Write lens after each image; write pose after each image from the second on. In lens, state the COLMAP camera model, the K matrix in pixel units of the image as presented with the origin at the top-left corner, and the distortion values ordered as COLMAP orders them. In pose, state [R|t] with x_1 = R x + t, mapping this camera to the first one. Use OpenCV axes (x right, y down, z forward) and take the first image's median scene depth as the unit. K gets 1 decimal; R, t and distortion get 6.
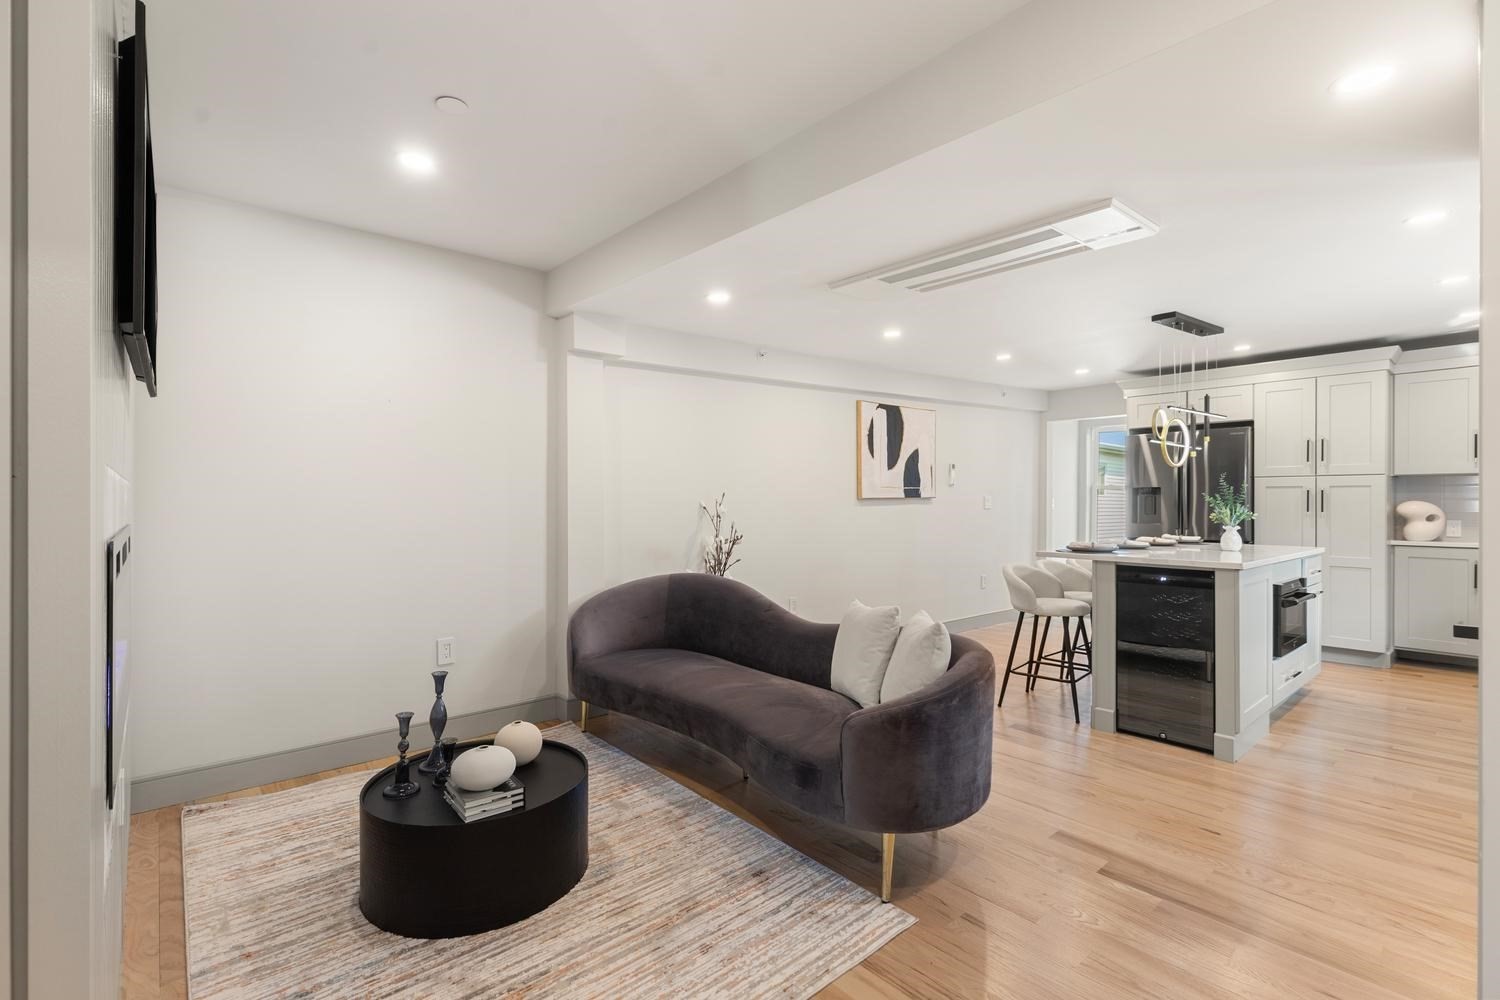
lens RADIAL K [[675.1, 0, 746.2], [0, 675.1, 504.0], [0, 0, 1]] dist [0.004479, -0.002074]
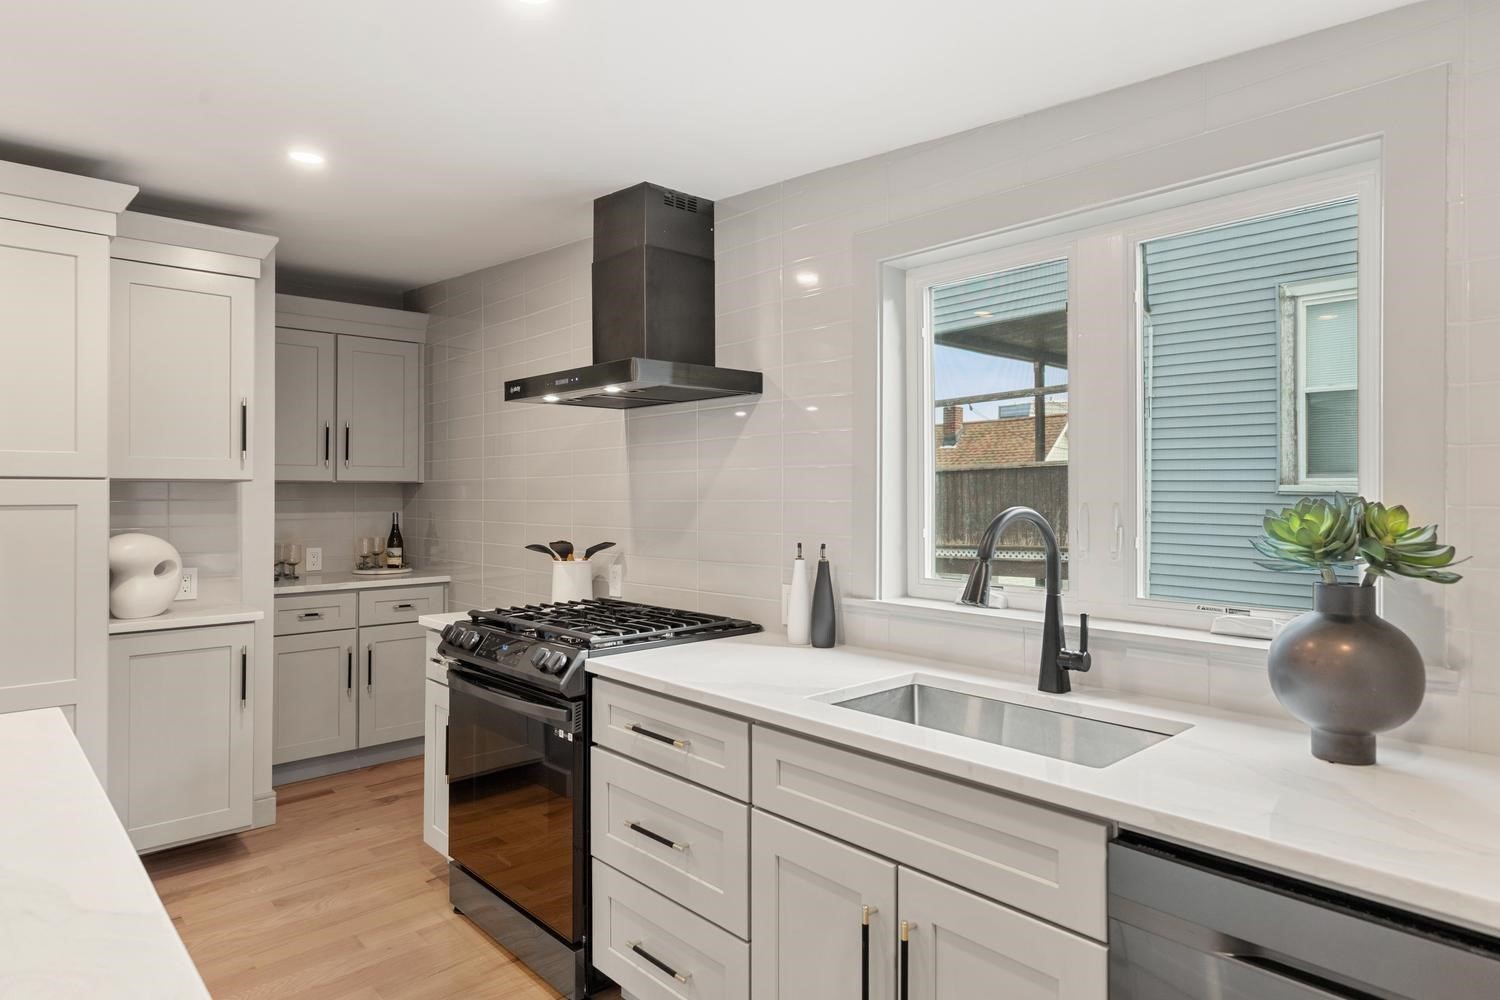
lens RADIAL K [[908.7, 0, 747.3], [0, 908.7, 485.2], [0, 0, 1]] dist [0.009023, 0.007111]
pose [[-0.023815, 0.000342, 0.999716, 0.339447], [-0.002067, 0.999998, -0.000391, -0.040609], [-0.999714, -0.002076, -0.023814, 0.594428]]
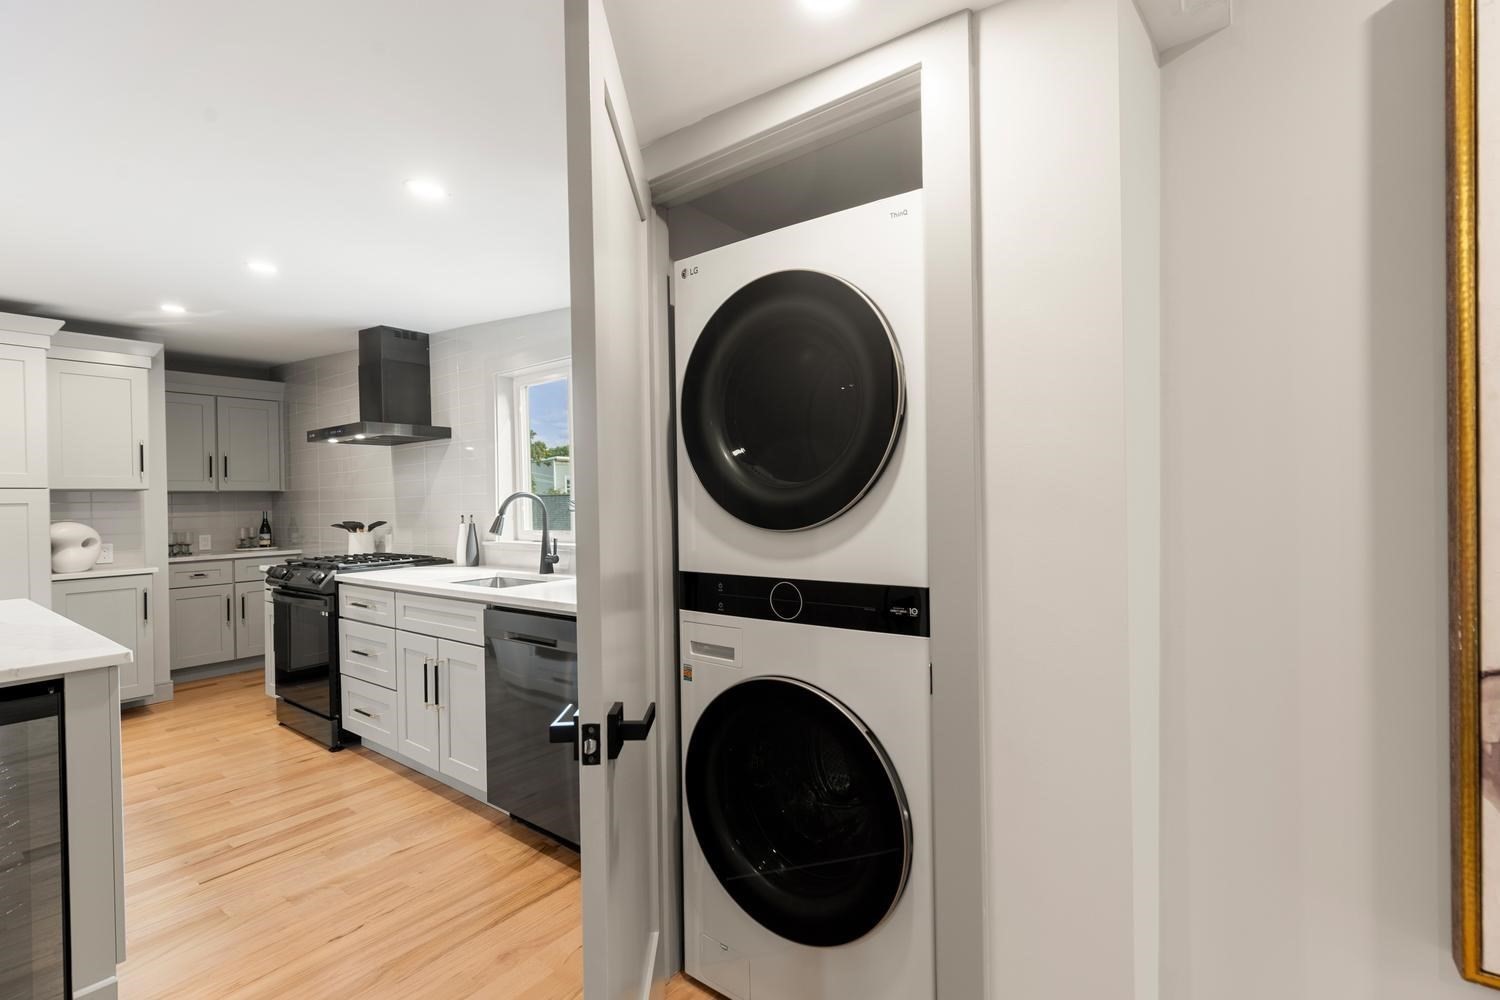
lens RADIAL K [[675.1, 0, 743.0], [0, 675.1, 497.8], [0, 0, 1]] dist [0.004479, -0.002074]
pose [[-0.214873, -0.003222, 0.976637, 0.045401], [0.014661, 0.999871, 0.006525, -0.027578], [-0.976532, 0.015720, -0.214799, 0.405253]]
